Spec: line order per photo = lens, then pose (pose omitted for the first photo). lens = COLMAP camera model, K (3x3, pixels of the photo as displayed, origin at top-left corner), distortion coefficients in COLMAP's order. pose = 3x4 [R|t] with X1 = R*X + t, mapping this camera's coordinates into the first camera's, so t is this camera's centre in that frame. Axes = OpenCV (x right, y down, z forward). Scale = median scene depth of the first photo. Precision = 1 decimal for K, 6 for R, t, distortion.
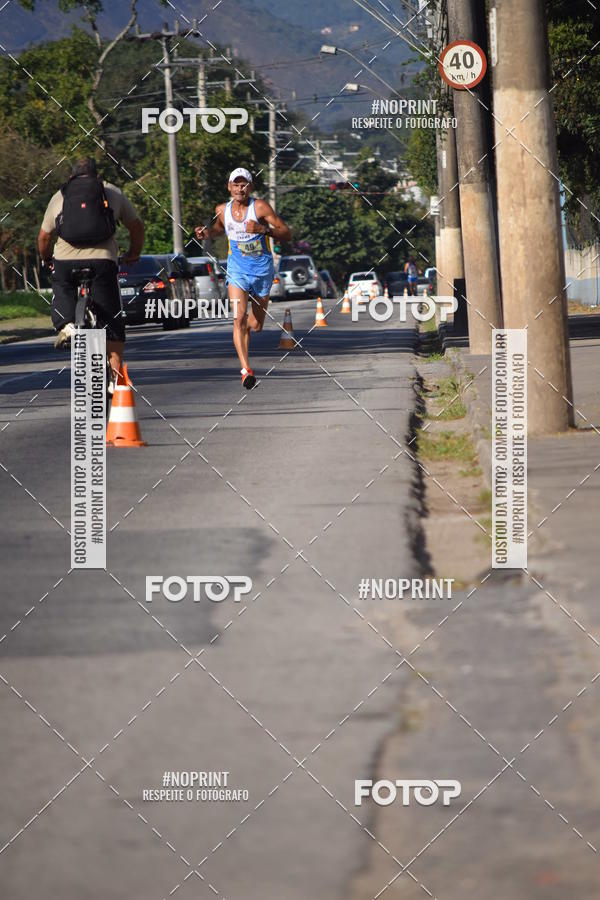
lens RADIAL K [[6653.1, 0, 300.0], [0, 6653.1, 450.0], [0, 0, 1]] dist [-0.317124, 32.217513]
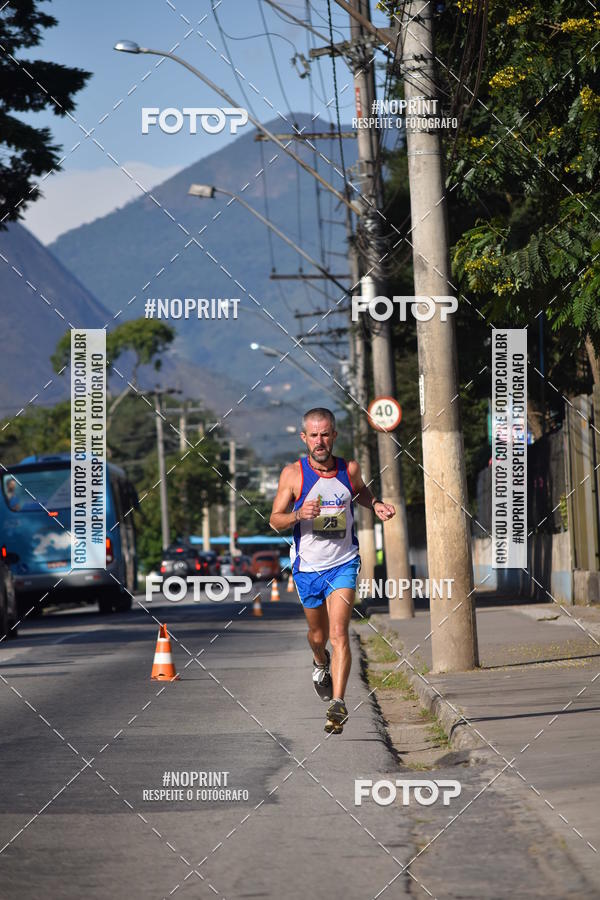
lens RADIAL K [[5234.0, 0, 300.0], [0, 5234.0, 450.0], [0, 0, 1]] dist [-0.110104, 13.809854]
pose [[0.999564, -0.001243, 0.029515, -0.029161], [0.002730, 0.998726, -0.050390, 0.006397], [-0.029415, 0.050449, 0.998293, -0.122204]]
